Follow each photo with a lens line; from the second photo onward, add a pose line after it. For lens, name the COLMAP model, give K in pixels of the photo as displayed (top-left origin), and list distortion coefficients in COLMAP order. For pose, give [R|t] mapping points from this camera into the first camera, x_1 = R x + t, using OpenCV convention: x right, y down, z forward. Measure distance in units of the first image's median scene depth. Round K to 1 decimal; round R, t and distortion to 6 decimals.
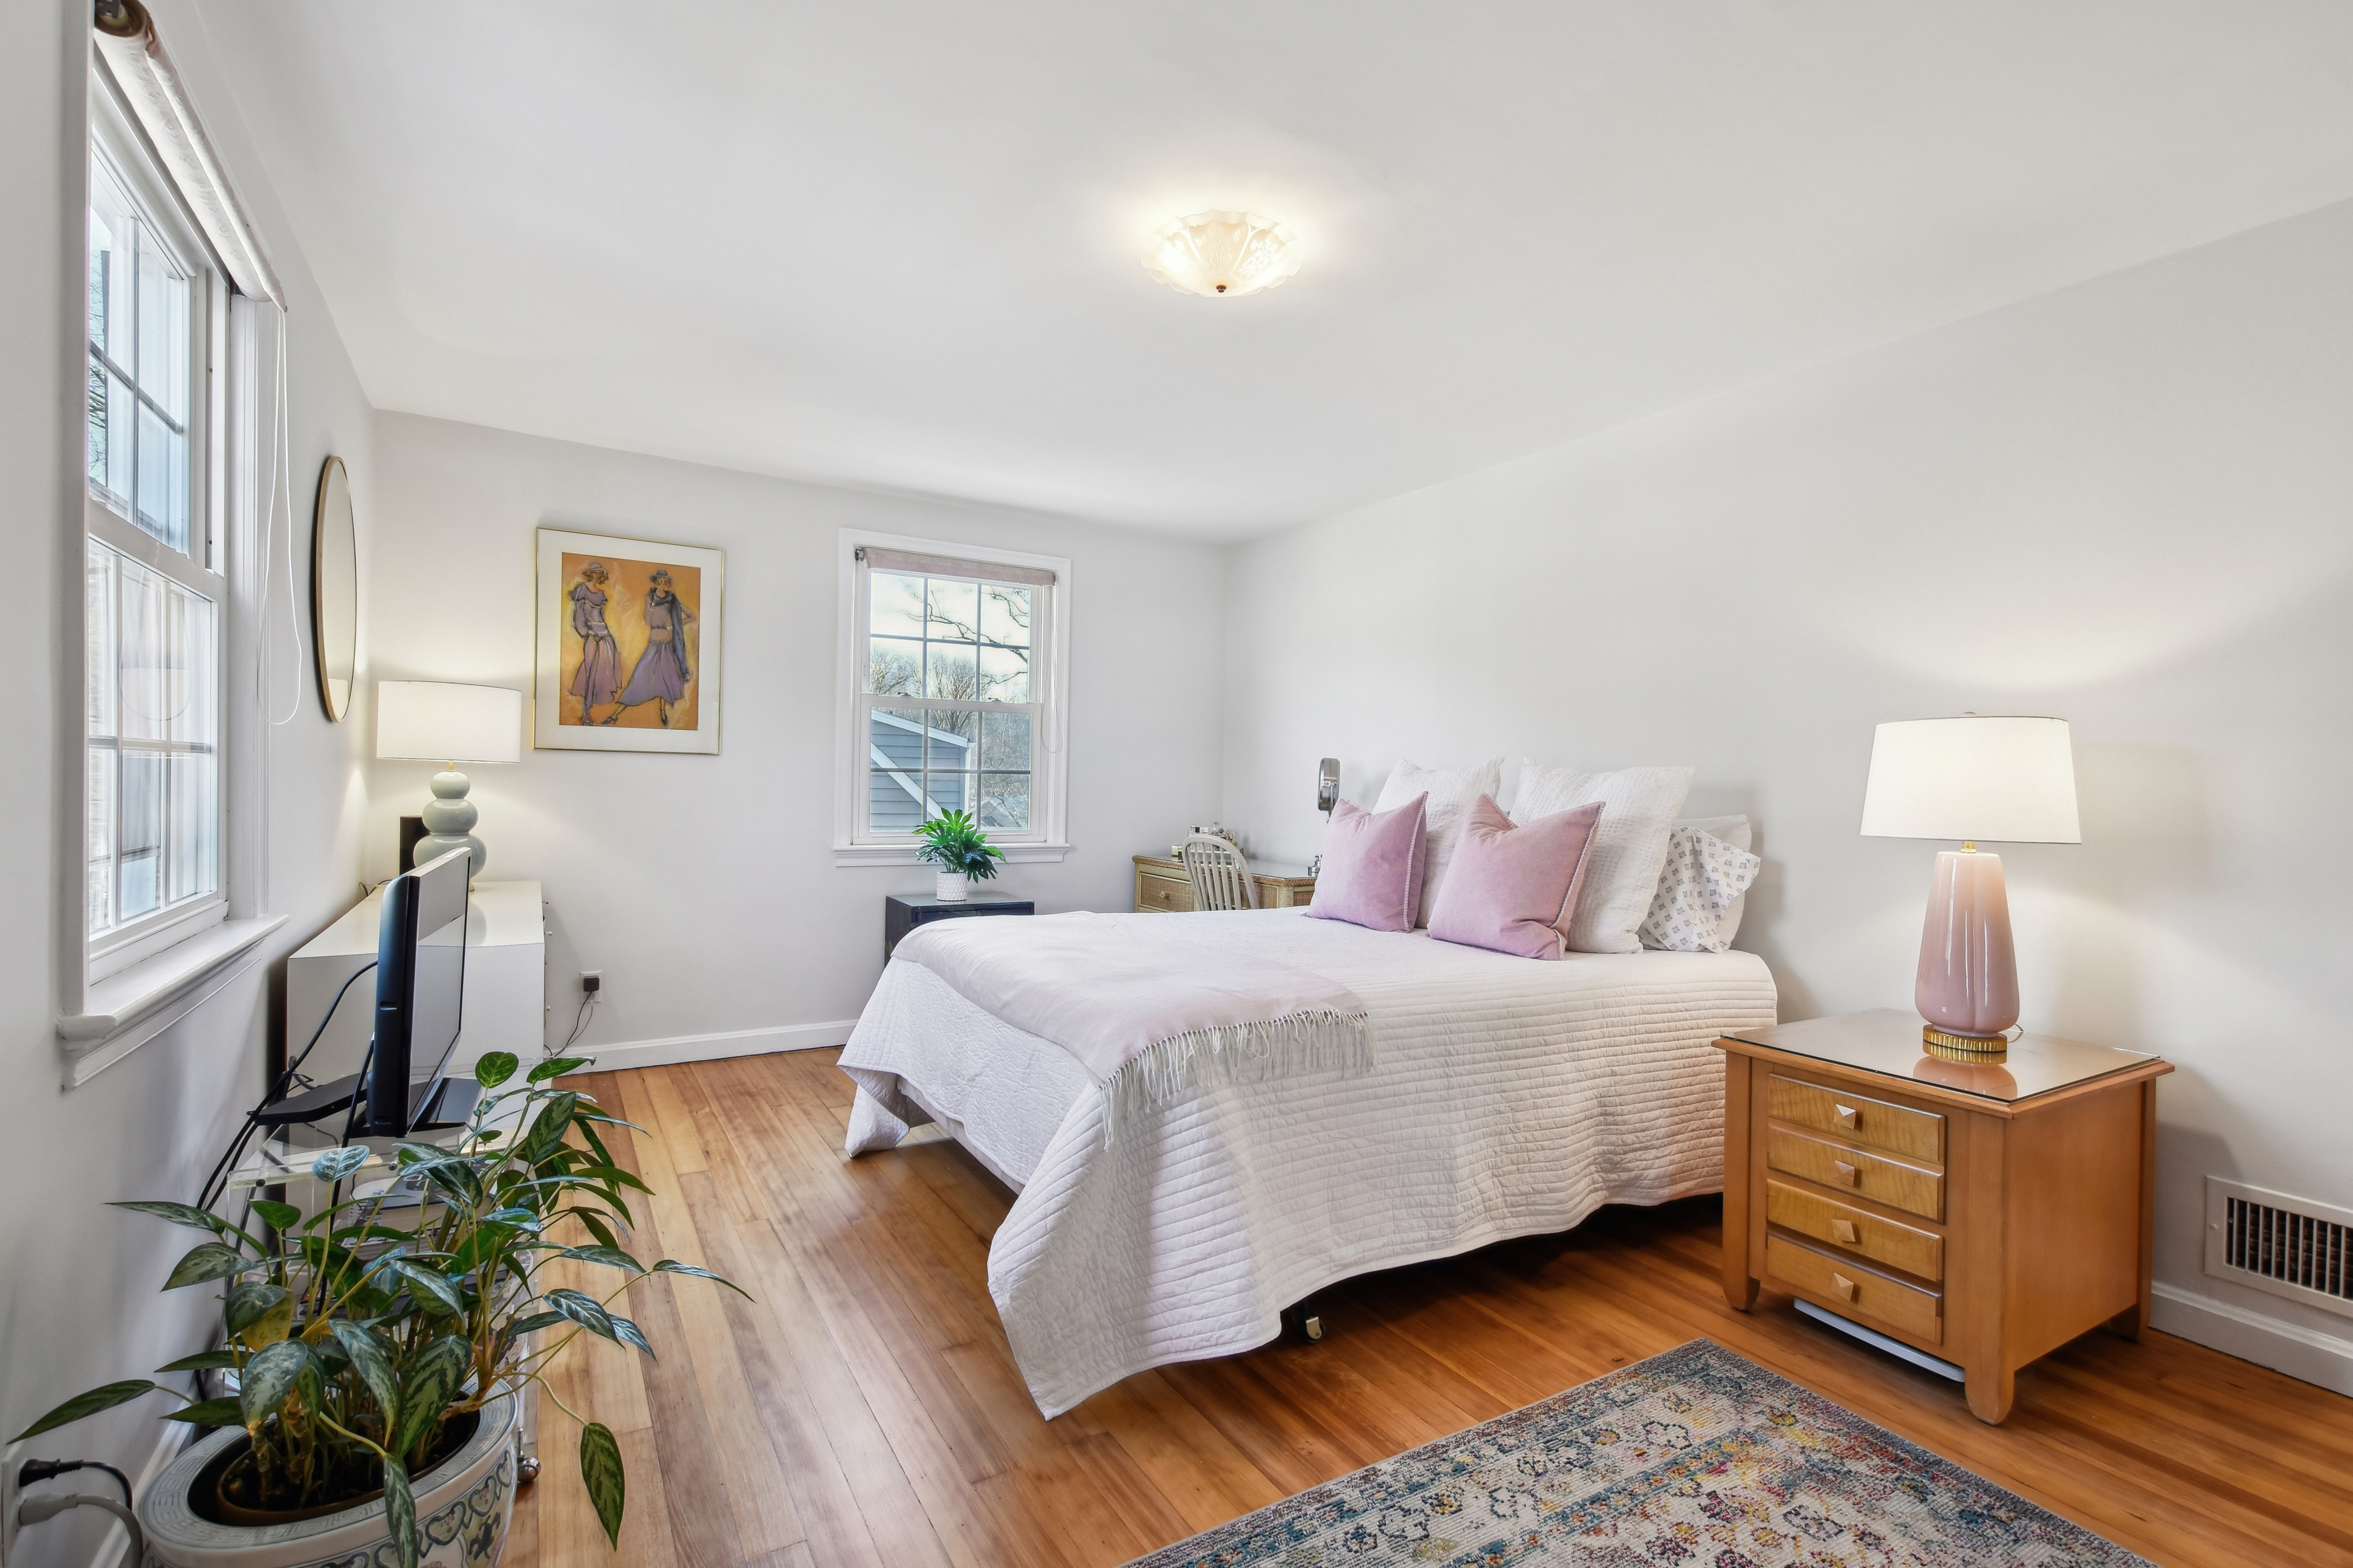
lens RADIAL K [[1059.2, 0, 1176.5], [0, 1059.2, 784.0], [0, 0, 1]] dist [0.002227, -0.000586]
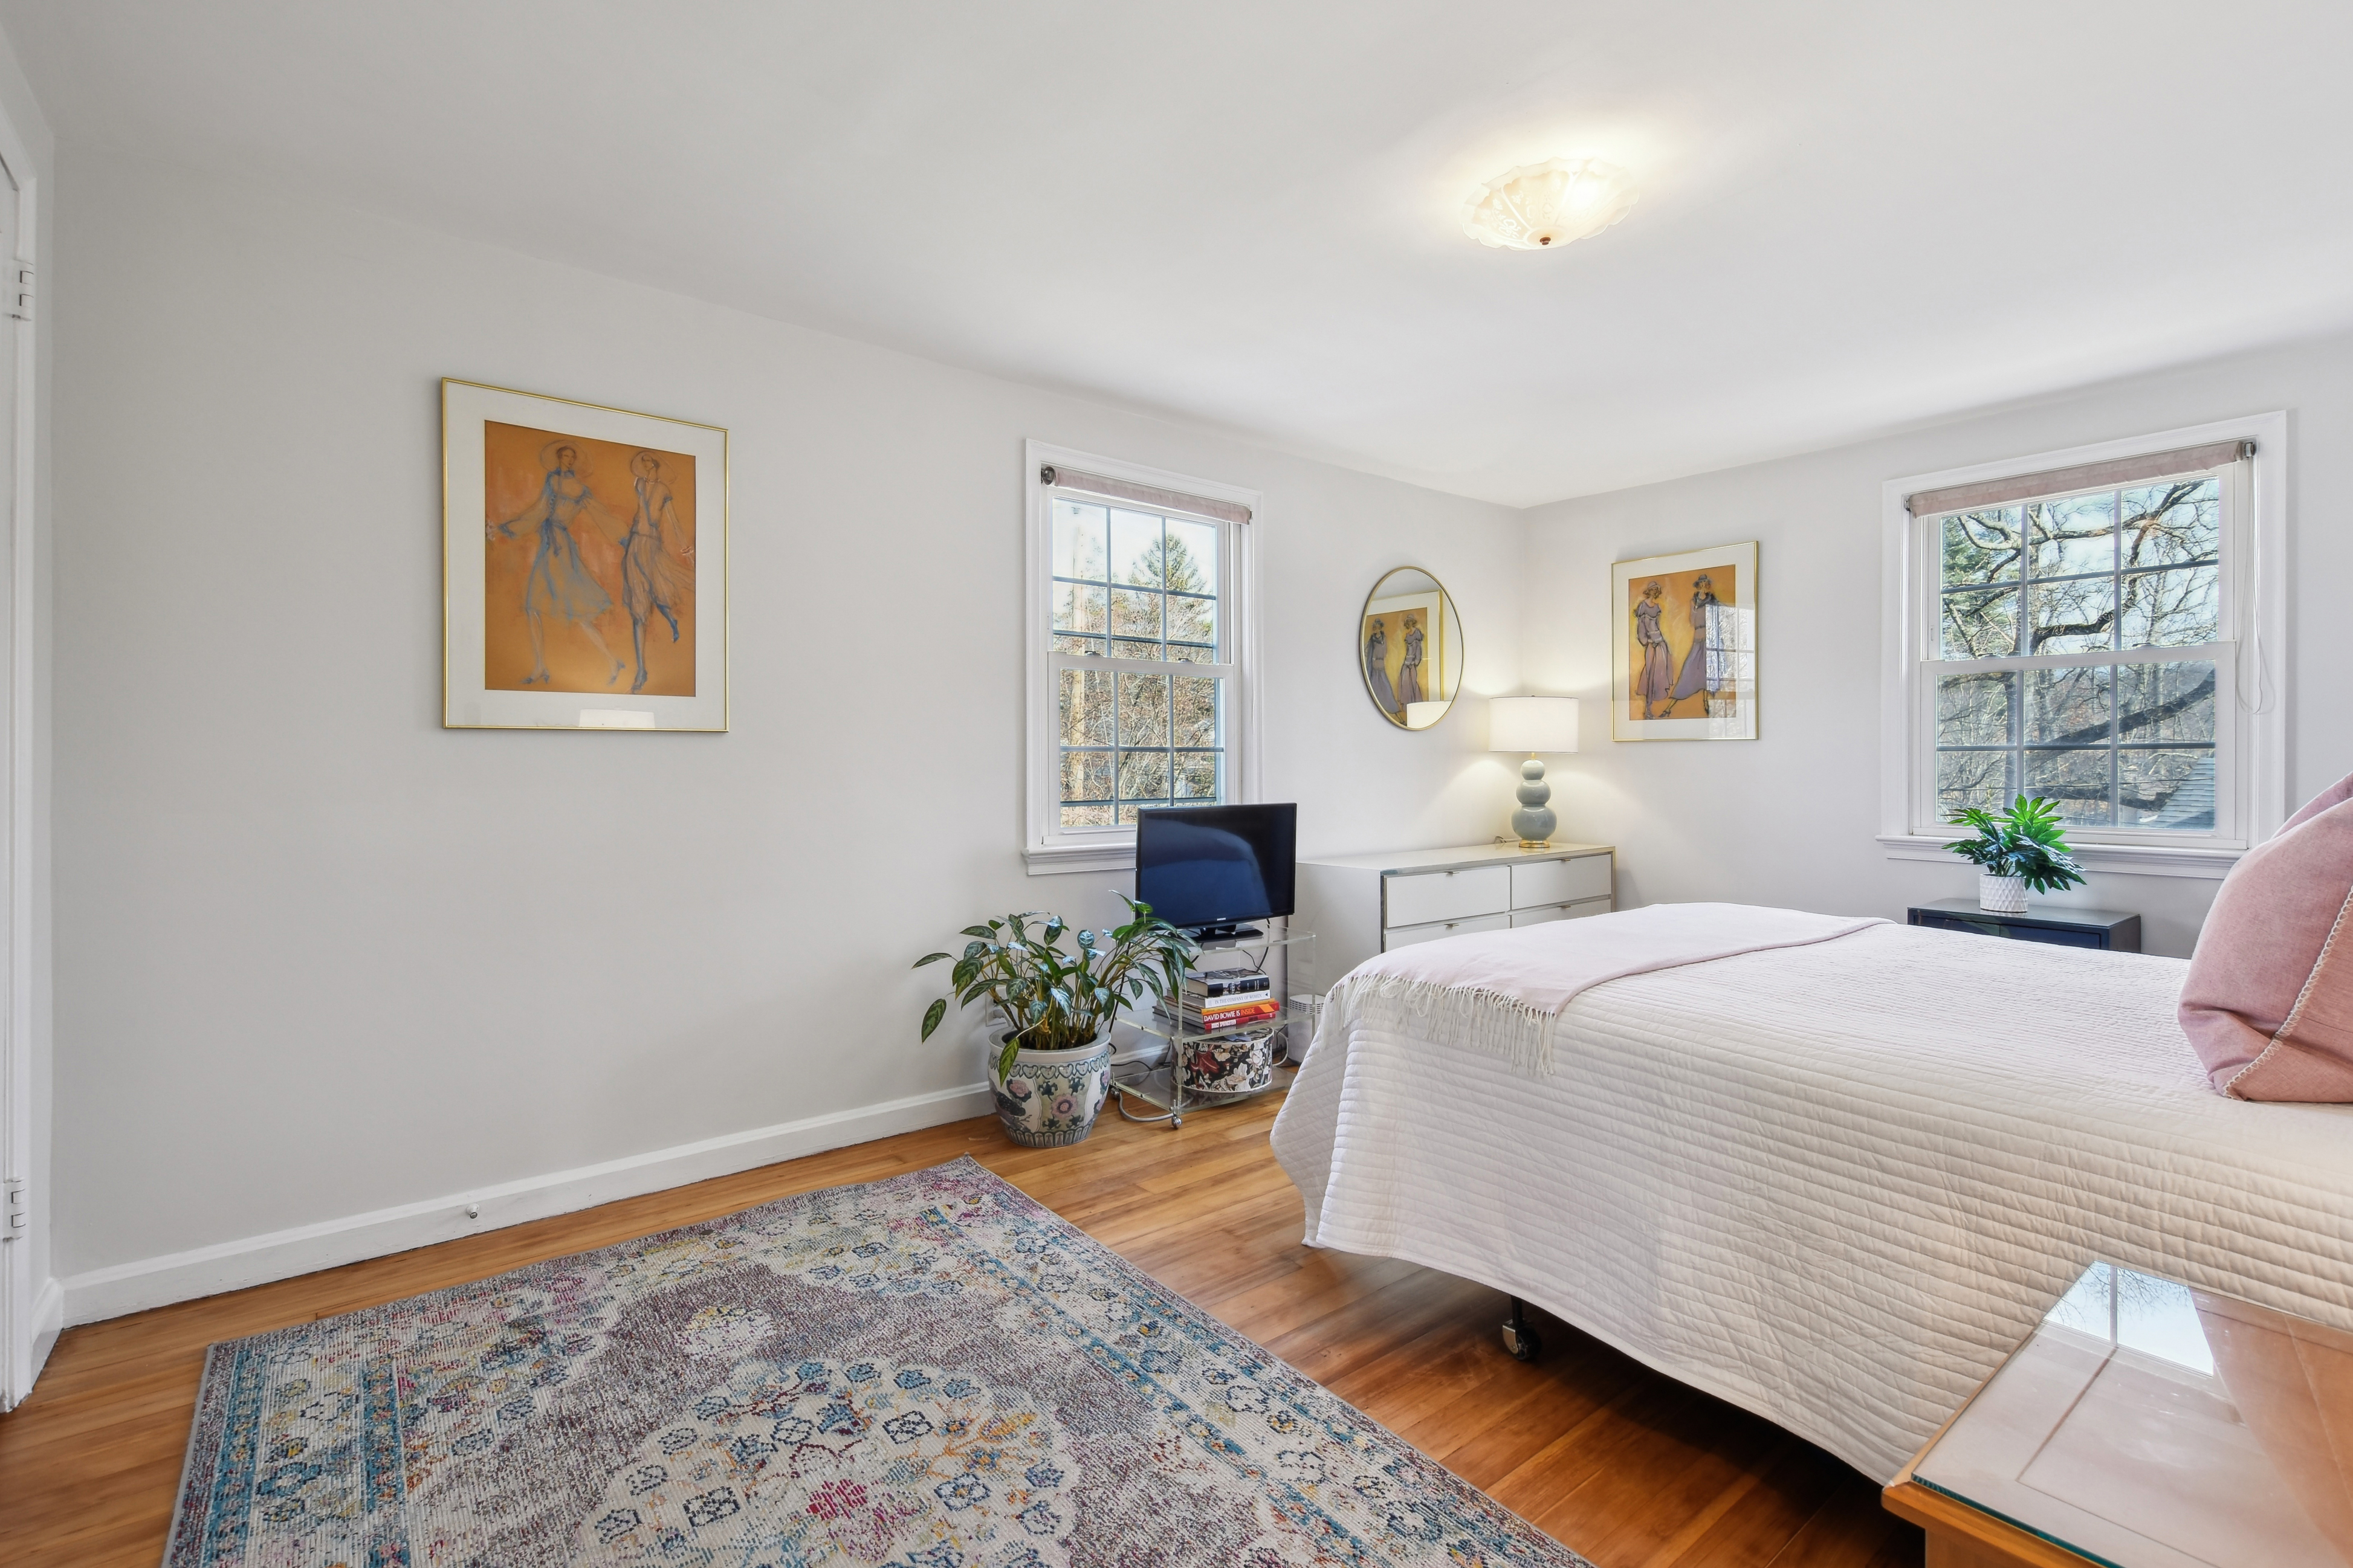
lens RADIAL K [[1070.1, 0, 1176.3], [0, 1070.1, 757.2], [0, 0, 1]] dist [0.000608, -0.000163]
pose [[0.130742, -0.022428, -0.991163, 0.623836], [0.000054, 0.999744, -0.022615, 0.015619], [0.991416, 0.002904, 0.130710, 0.354424]]
